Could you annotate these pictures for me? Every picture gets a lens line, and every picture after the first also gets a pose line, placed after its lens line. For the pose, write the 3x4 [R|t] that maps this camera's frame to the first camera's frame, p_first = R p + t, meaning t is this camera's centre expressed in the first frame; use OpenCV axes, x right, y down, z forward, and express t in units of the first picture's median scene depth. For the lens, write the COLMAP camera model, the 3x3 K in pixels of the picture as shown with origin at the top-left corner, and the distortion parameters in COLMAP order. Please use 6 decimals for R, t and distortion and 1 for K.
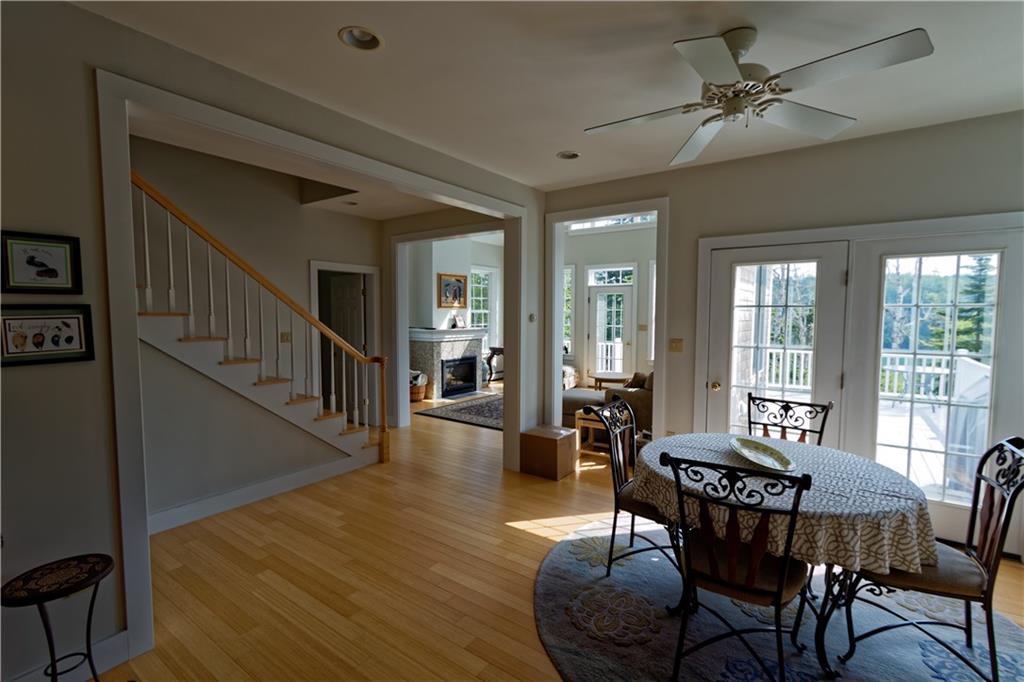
lens RADIAL K [[475.9, 0, 512.0], [0, 475.9, 341.0], [0, 0, 1]] dist [-0.045887, -0.000247]
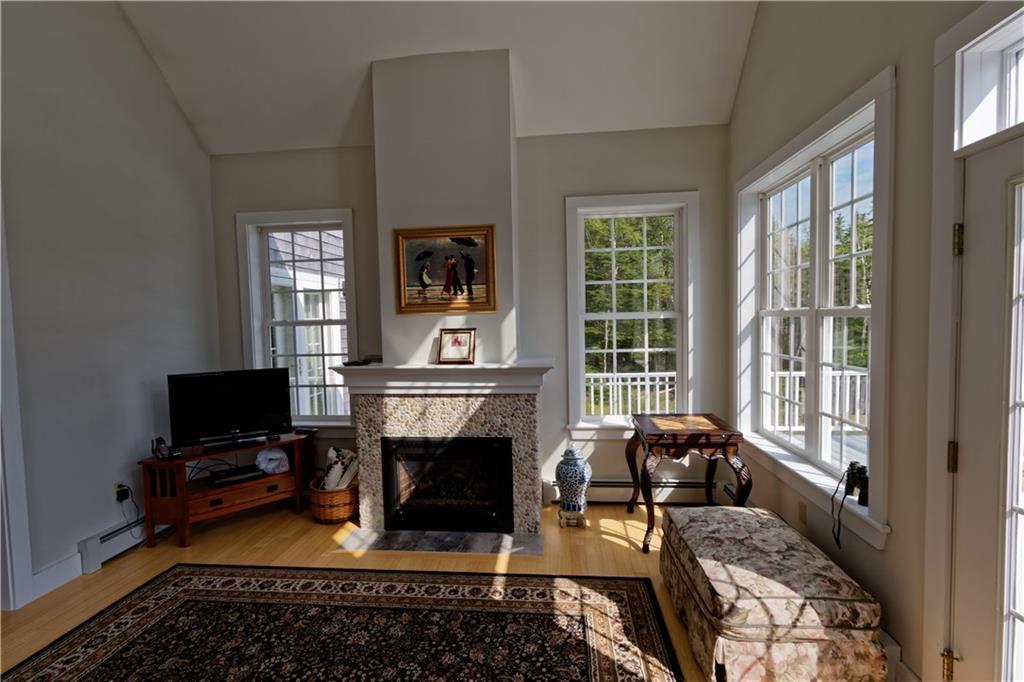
lens RADIAL K [[454.6, 0, 512.0], [0, 454.6, 341.0], [0, 0, 1]] dist [-0.000758, 0.000204]
pose [[0.501417, 0.023388, -0.864890, 0.234588], [-0.027367, 0.999563, 0.011164, -0.050005], [0.864773, 0.018072, 0.501838, 0.847472]]
